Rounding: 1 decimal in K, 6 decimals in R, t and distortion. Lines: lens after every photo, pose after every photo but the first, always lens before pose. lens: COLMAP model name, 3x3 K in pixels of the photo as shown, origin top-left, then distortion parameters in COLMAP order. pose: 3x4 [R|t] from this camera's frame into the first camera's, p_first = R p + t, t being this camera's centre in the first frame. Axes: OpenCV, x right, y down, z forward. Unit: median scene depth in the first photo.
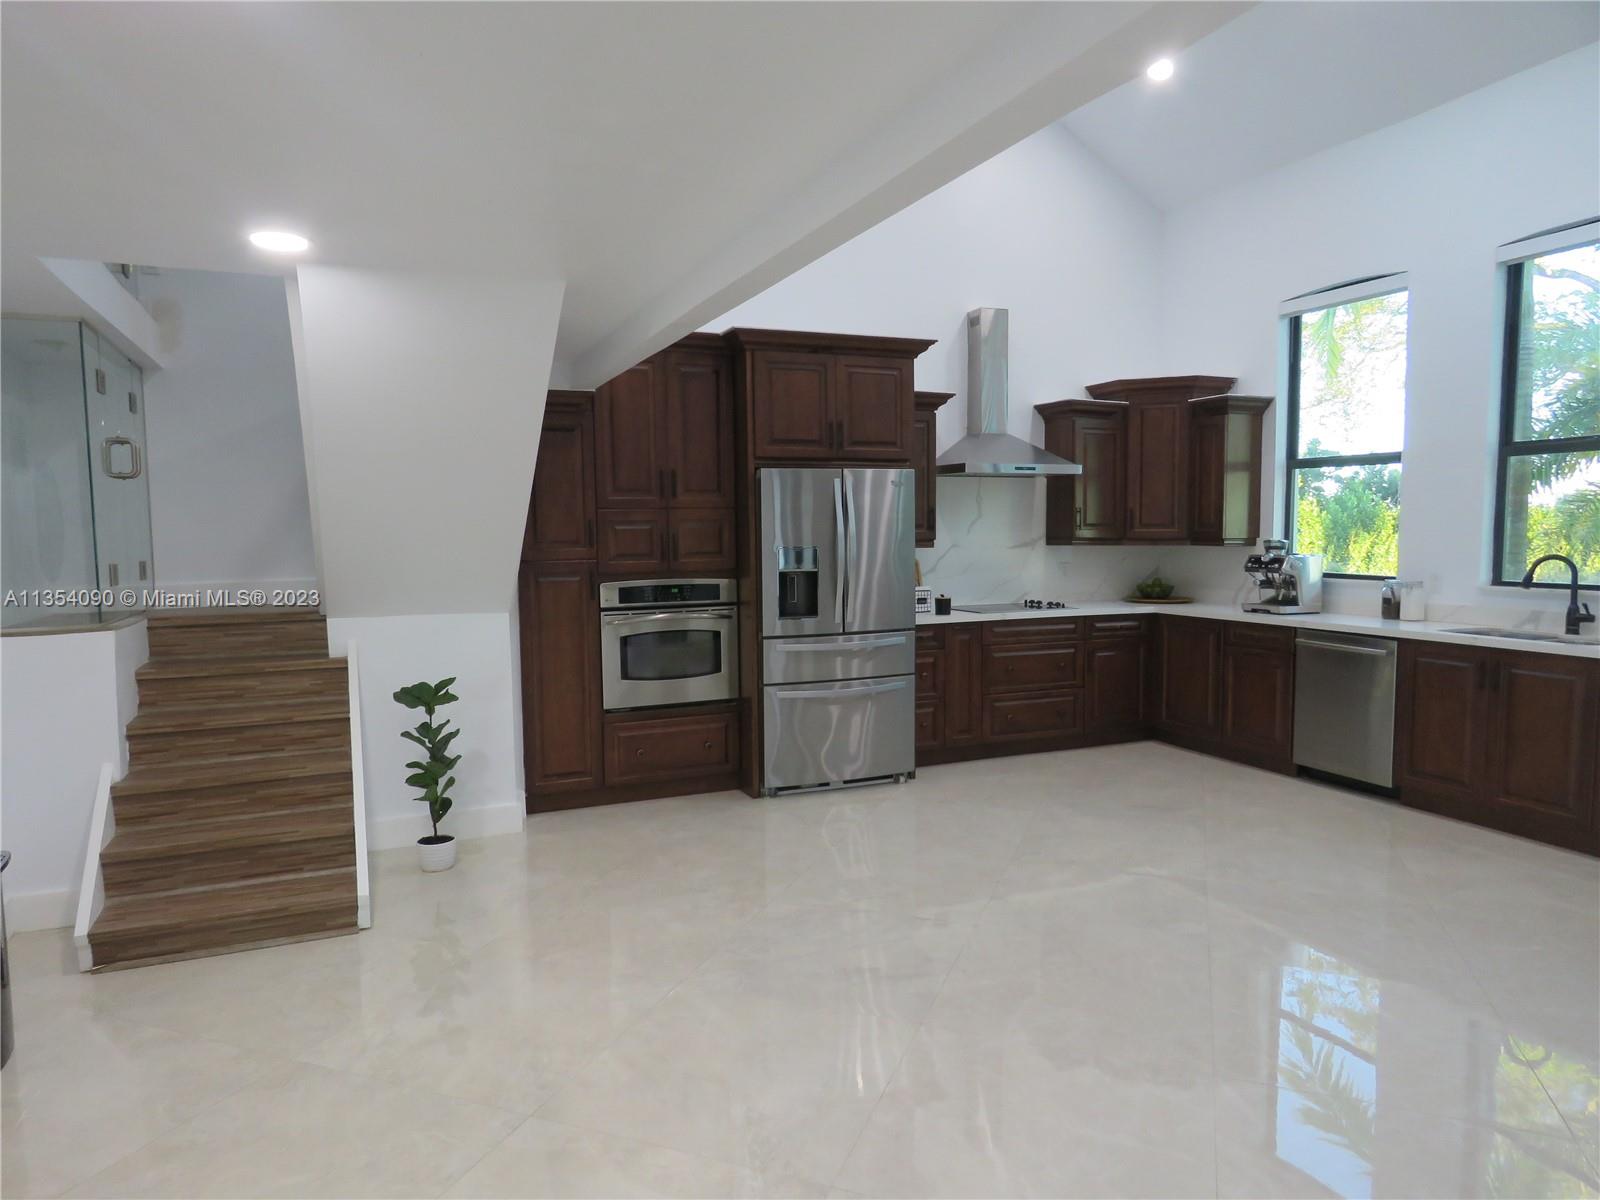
lens RADIAL K [[1027.4, 0, 796.1], [0, 1027.4, 598.5], [0, 0, 1]] dist [-0.002181, 0.003773]
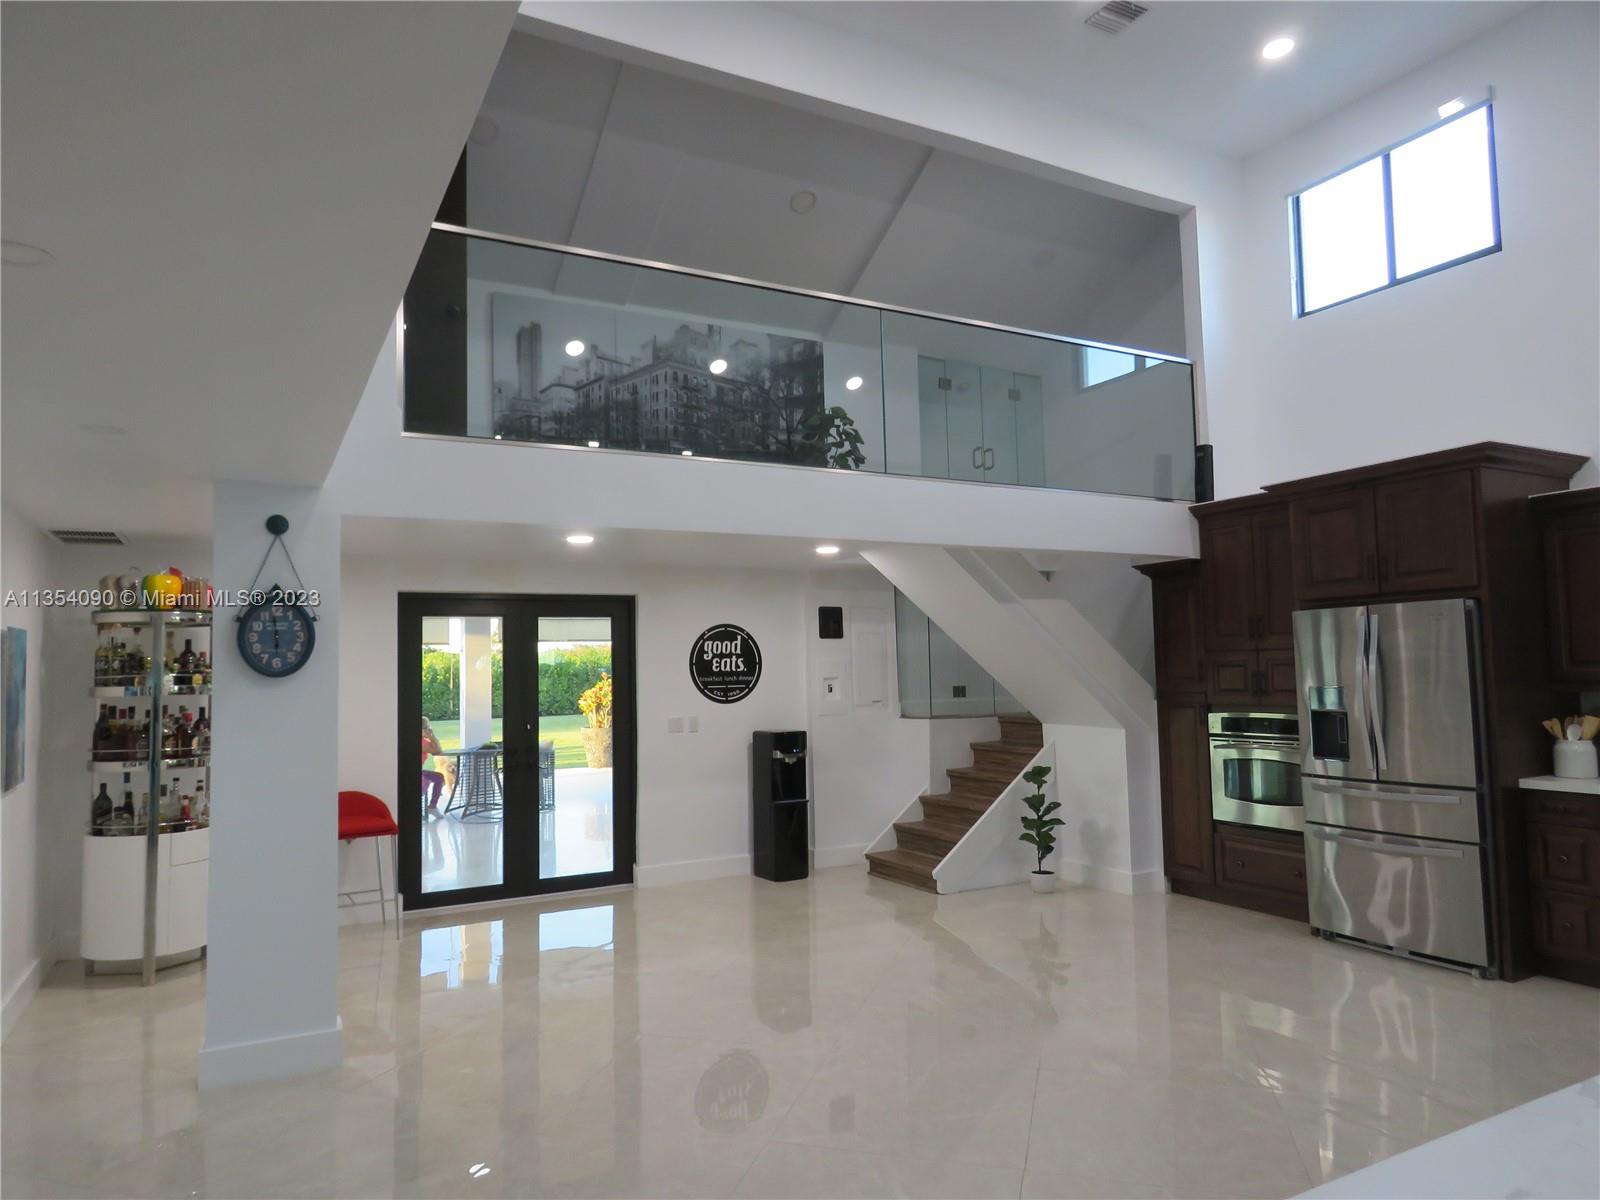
lens RADIAL K [[1027.4, 0, 796.1], [0, 1027.4, 598.5], [0, 0, 1]] dist [-0.002181, 0.003773]
pose [[0.092186, -0.058167, -0.994041, 0.967491], [-0.051548, 0.996675, -0.063102, -0.047387], [0.994407, 0.057058, 0.088881, 0.397972]]
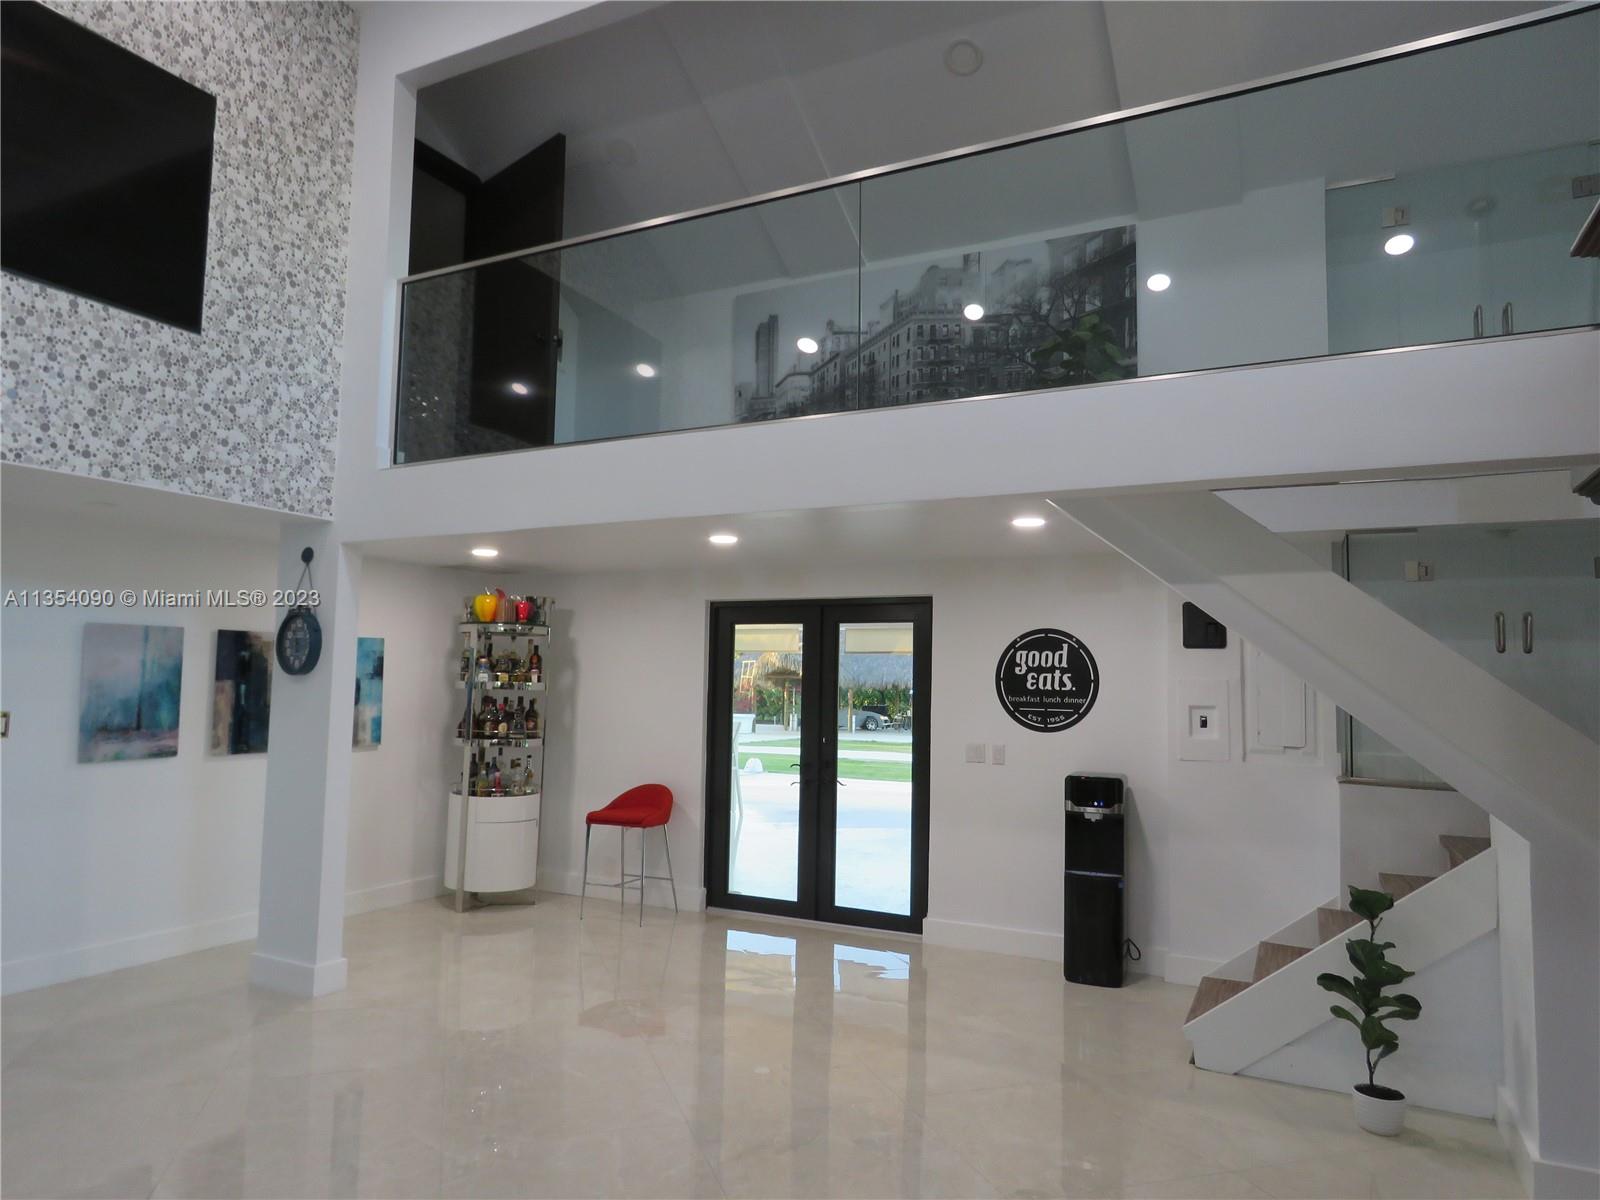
lens RADIAL K [[1031.1, 0, 776.2], [0, 1031.1, 599.7], [0, 0, 1]] dist [-0.003700, 0.004908]
pose [[-0.770629, -0.050270, -0.635299, 0.461719], [-0.053419, 0.998471, -0.014209, -0.097107], [0.635042, 0.022987, -0.772136, 1.099674]]
